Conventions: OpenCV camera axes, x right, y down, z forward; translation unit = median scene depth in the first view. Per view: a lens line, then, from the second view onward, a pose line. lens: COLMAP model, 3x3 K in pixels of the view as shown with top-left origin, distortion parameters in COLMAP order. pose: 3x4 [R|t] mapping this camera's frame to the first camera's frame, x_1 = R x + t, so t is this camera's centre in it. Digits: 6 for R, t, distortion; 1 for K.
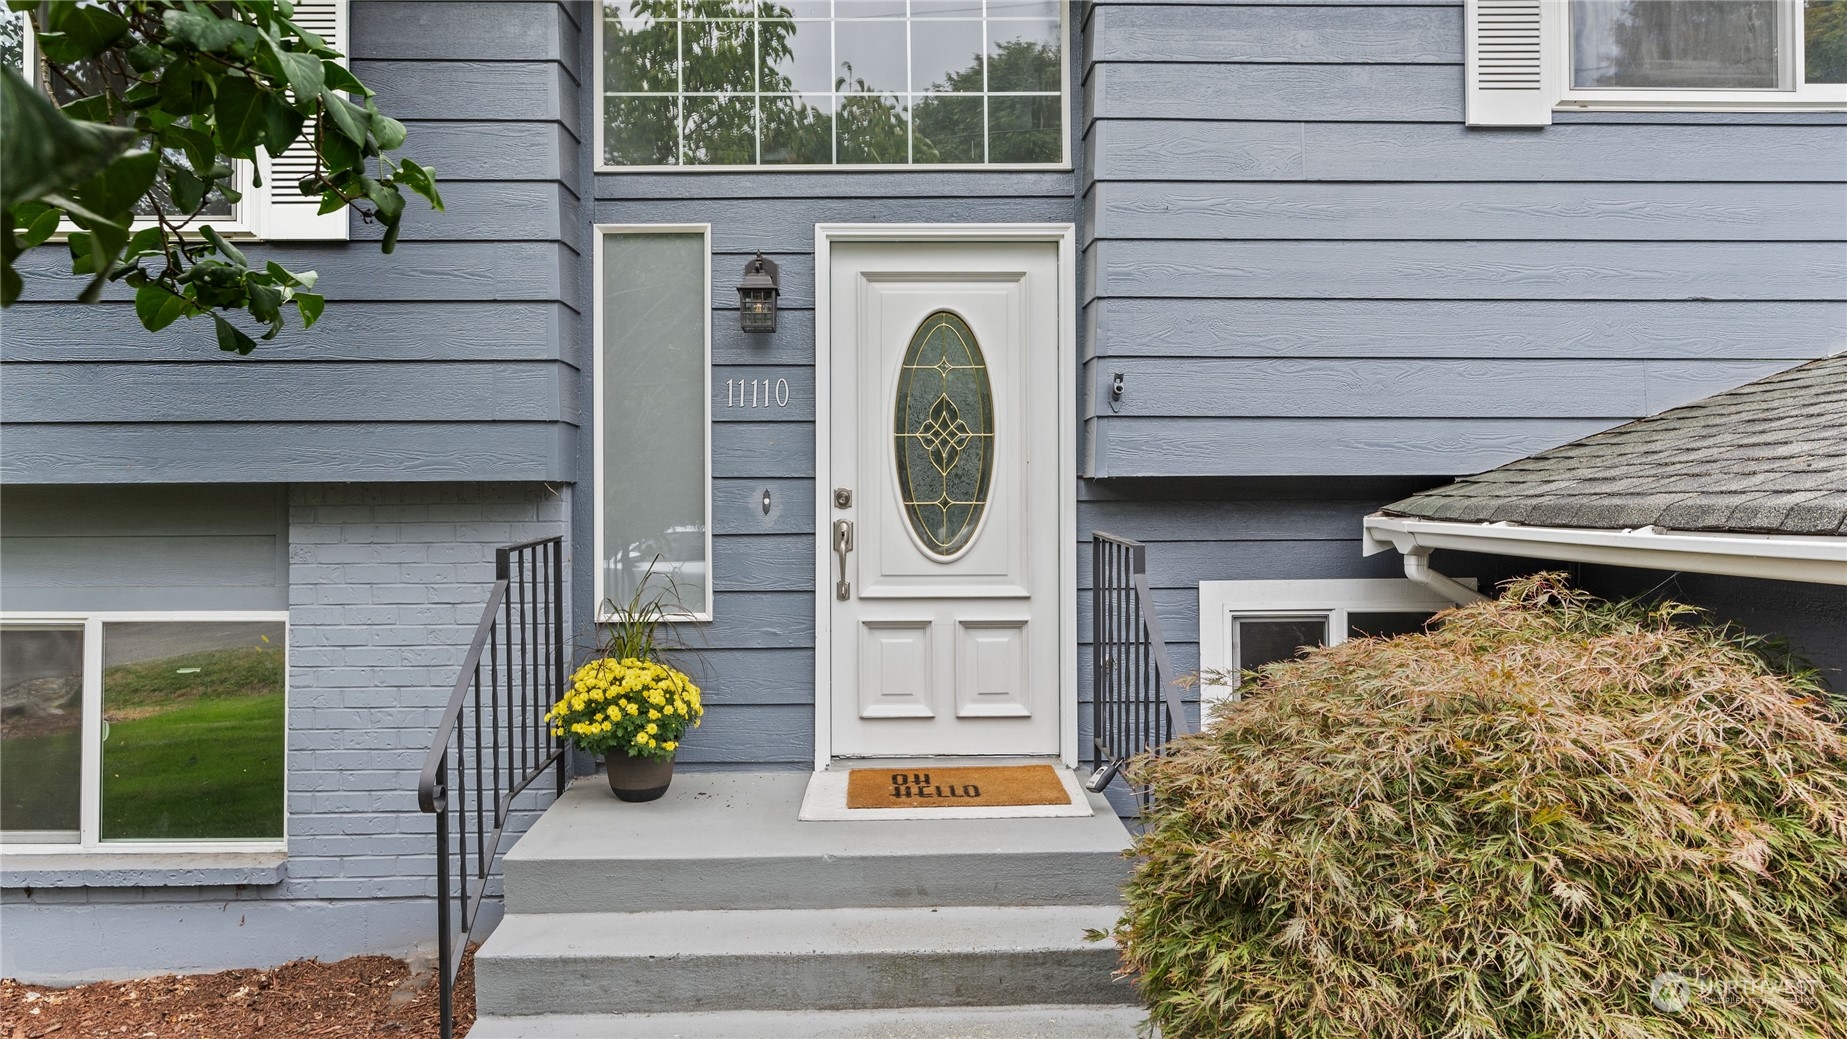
lens RADIAL K [[1257.9, 0, 921.1], [0, 1257.9, 488.0], [0, 0, 1]] dist [0.000518, -0.000208]
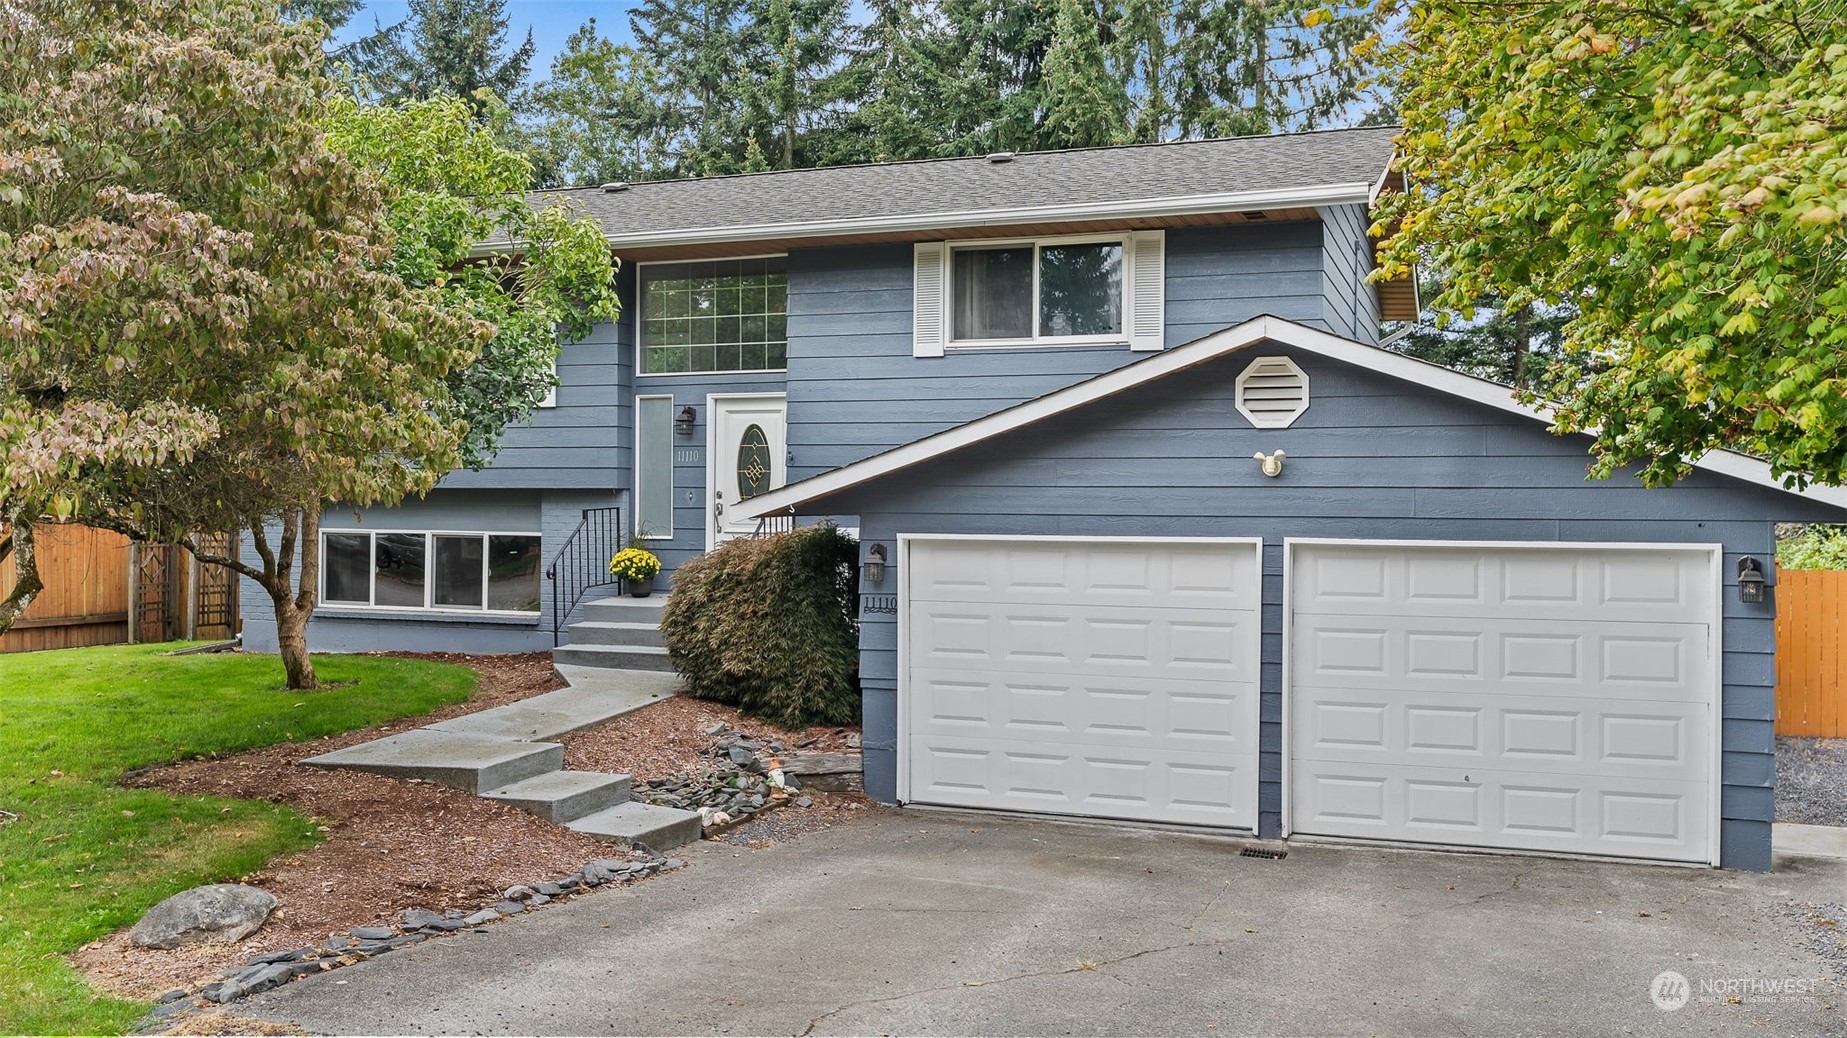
lens RADIAL K [[1597.8, 0, 923.5], [0, 1597.8, 519.0], [0, 0, 1]] dist [0.004514, 0.001665]
pose [[0.927553, 0.012777, -0.373473, 1.670316], [-0.008413, 0.999876, 0.013315, 0.010756], [0.373597, -0.009208, 0.927545, -2.062635]]
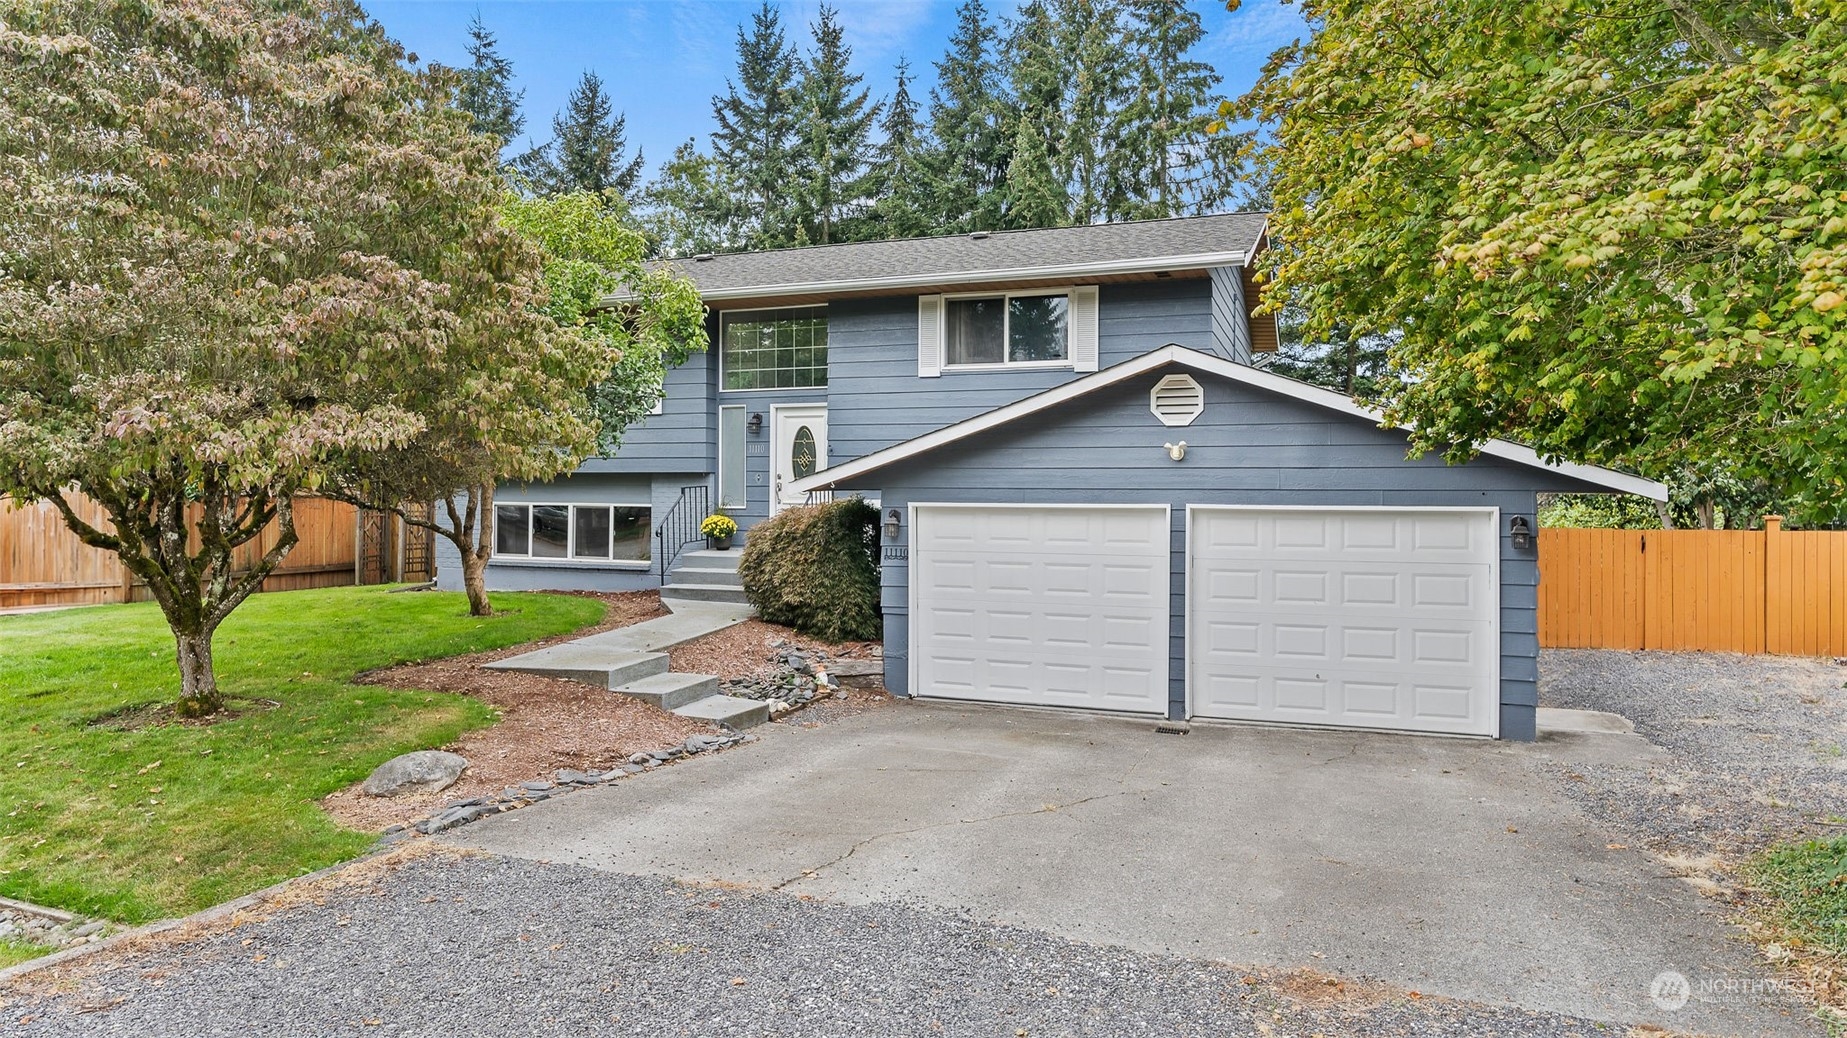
lens RADIAL K [[1144.9, 0, 921.2], [0, 1144.9, 491.1], [0, 0, 1]] dist [-0.002943, -0.000257]
pose [[0.927661, 0.008236, -0.373333, 1.656100], [-0.006213, 0.999959, 0.006621, 0.027050], [0.373372, -0.003823, 0.927674, -2.065687]]
